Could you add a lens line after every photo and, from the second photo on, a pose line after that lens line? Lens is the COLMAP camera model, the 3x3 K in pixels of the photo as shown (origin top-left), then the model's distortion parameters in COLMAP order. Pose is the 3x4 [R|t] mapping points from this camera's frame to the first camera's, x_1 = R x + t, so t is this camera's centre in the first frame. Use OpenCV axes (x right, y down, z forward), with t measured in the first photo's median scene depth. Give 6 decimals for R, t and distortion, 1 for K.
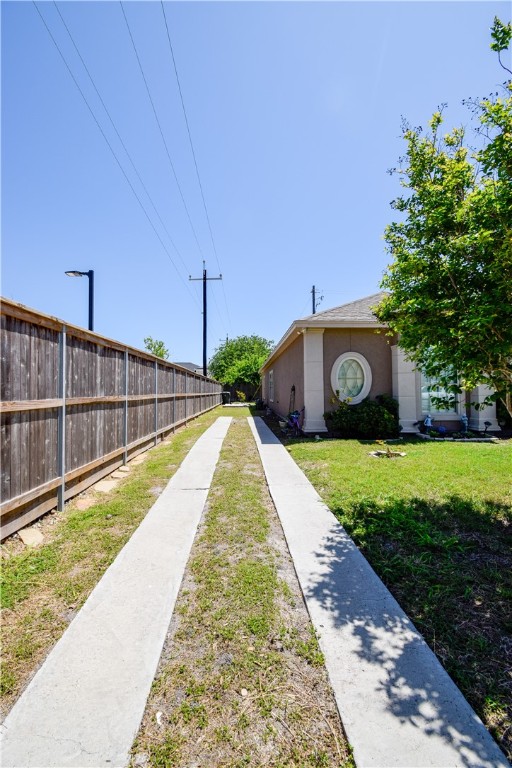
lens RADIAL K [[341.2, 0, 253.8], [0, 341.2, 380.7], [0, 0, 1]] dist [-0.018432, -0.009222]
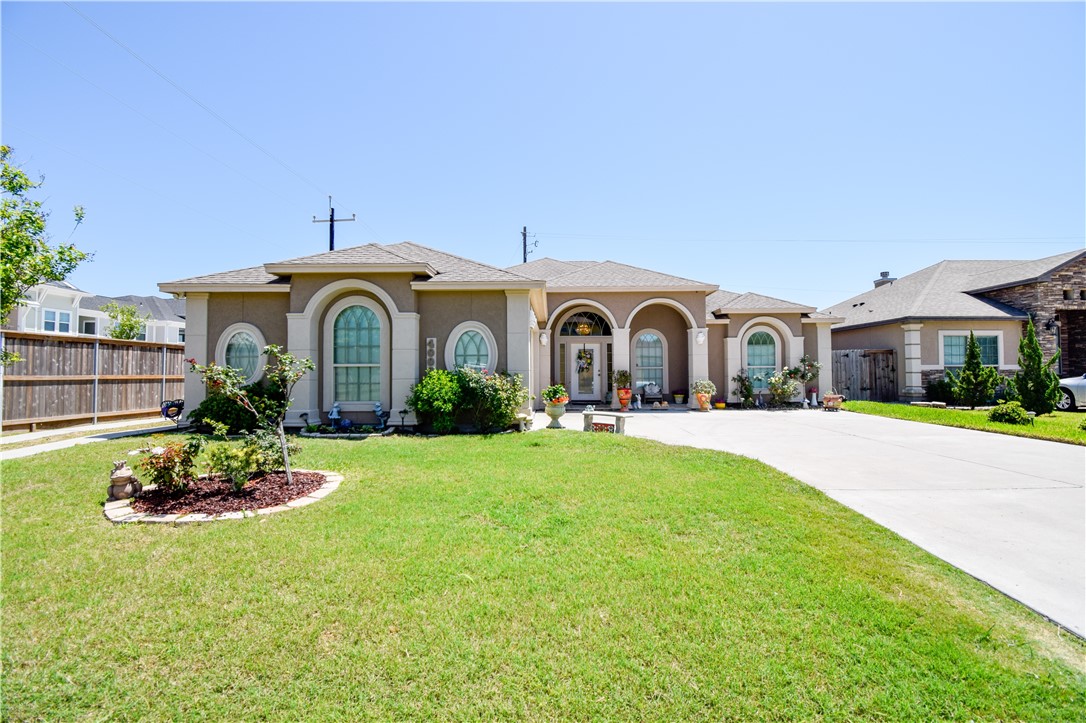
lens RADIAL K [[482.4, 0, 541.0], [0, 482.4, 361.0], [0, 0, 1]] dist [-0.018432, -0.009222]
pose [[0.998407, 0.009587, -0.055607, 0.632302], [-0.009132, 0.999923, 0.008429, -0.006659], [0.055683, -0.007908, 0.998417, -0.044712]]
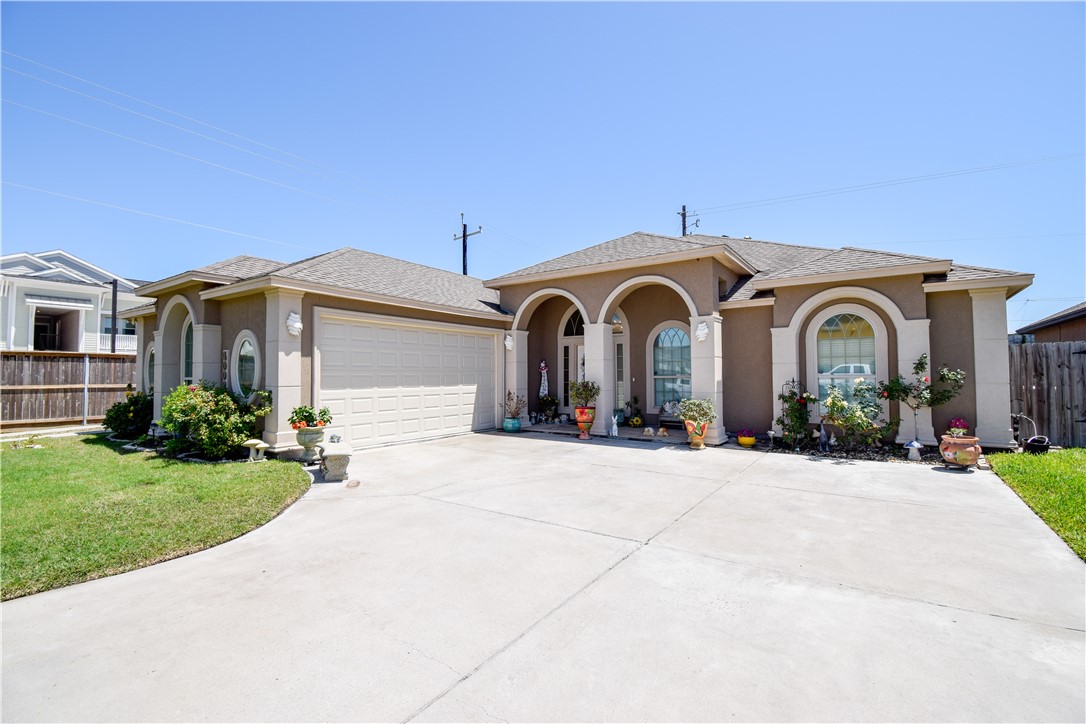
lens RADIAL K [[482.4, 0, 544.9], [0, 482.4, 363.8], [0, 0, 1]] dist [-0.018432, -0.009222]
pose [[0.801099, -0.003331, -0.598523, 1.135449], [0.008609, 0.999945, 0.005957, -0.012336], [0.598470, -0.009924, 0.801084, 0.358977]]
